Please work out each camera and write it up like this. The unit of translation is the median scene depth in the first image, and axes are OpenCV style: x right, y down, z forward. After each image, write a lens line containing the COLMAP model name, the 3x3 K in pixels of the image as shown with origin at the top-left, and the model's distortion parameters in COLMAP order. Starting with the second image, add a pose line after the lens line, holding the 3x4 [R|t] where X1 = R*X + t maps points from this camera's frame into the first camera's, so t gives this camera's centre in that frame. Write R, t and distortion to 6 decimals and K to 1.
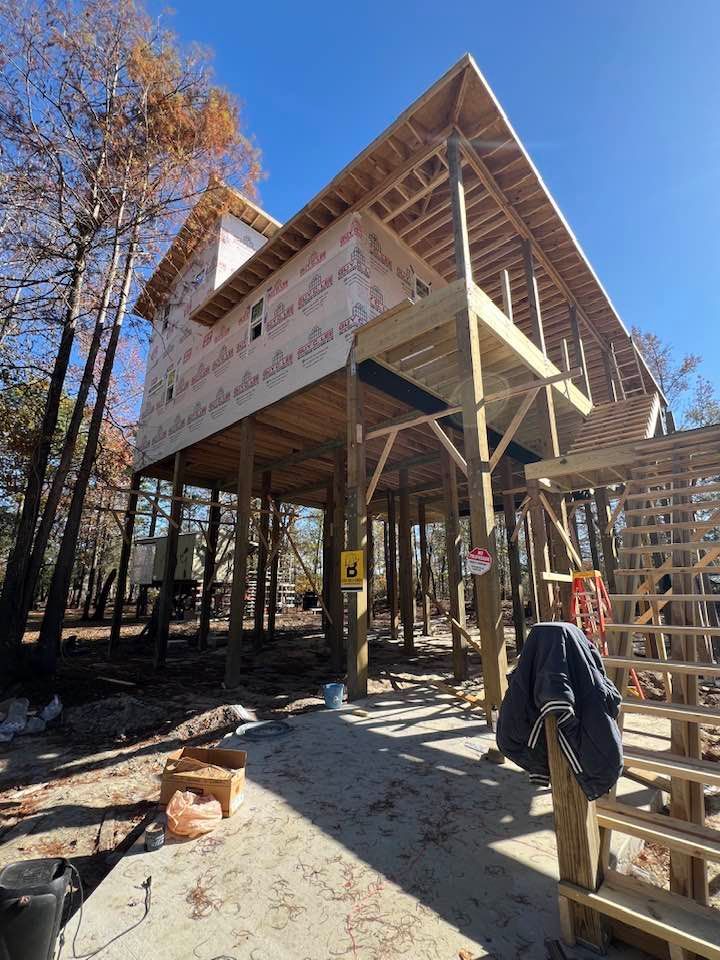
lens RADIAL K [[428.9, 0, 357.7], [0, 428.9, 478.3], [0, 0, 1]] dist [-0.000515, 0.000970]
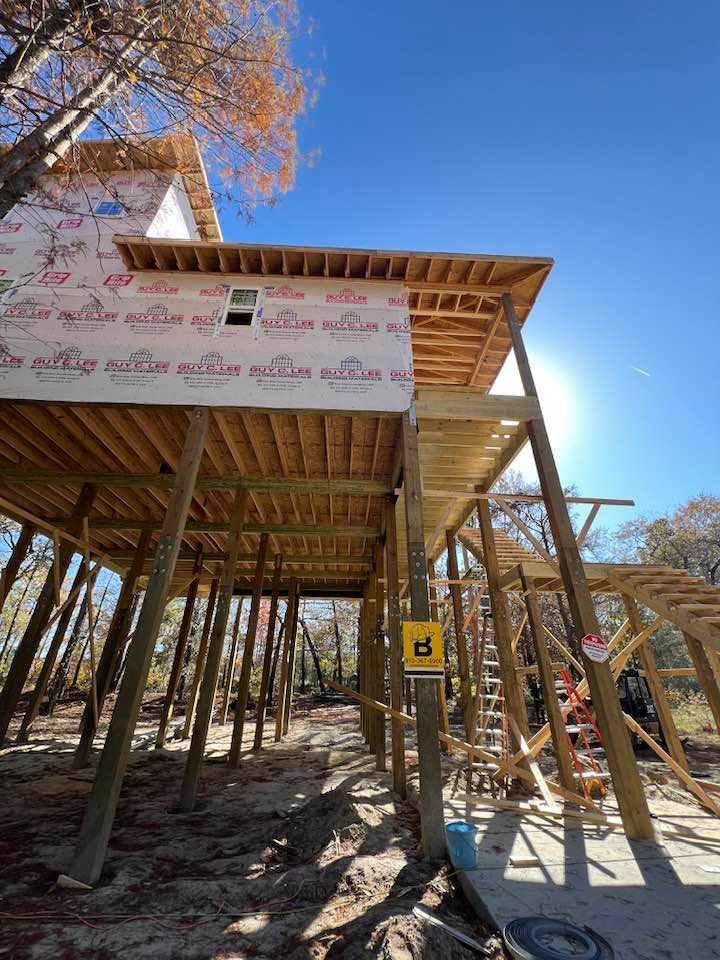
lens RADIAL K [[386.6, 0, 362.9], [0, 386.6, 479.3], [0, 0, 1]] dist [0.008499, 0.000060]
pose [[0.690247, 0.352464, 0.631924, -0.667621], [-0.199466, 0.932186, -0.302064, 0.167873], [-0.695537, 0.082451, 0.713743, 0.554077]]
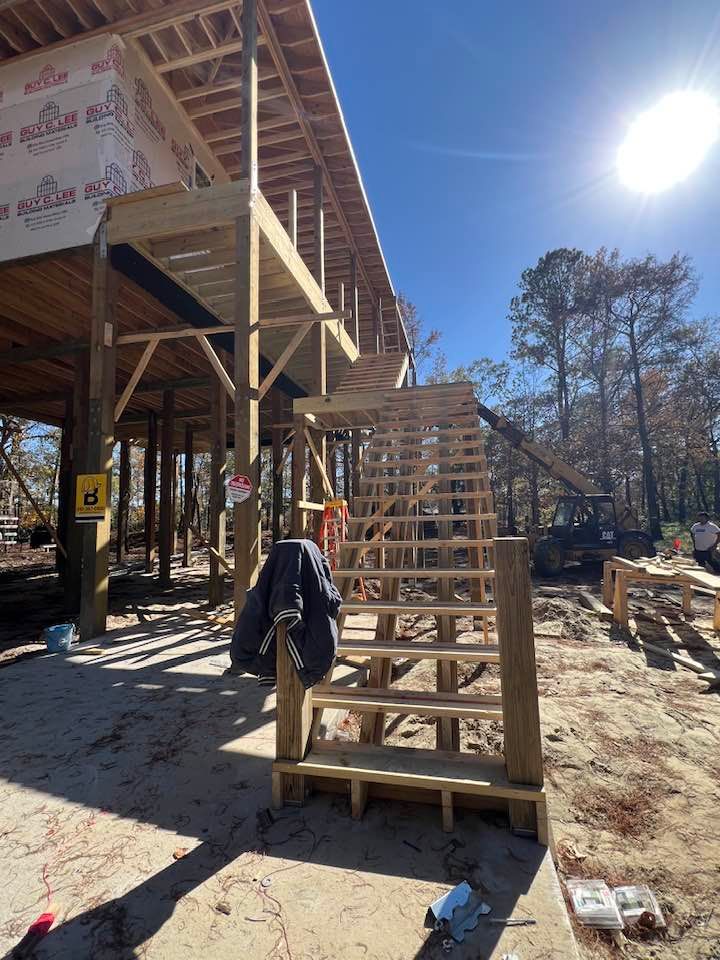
lens RADIAL K [[428.9, 0, 358.9], [0, 428.9, 478.9], [0, 0, 1]] dist [-0.000515, 0.000970]
pose [[0.866134, 0.036374, 0.498487, 0.021758], [-0.112620, 0.985903, 0.123740, 0.013575], [-0.486959, -0.163315, 0.858020, 0.014437]]
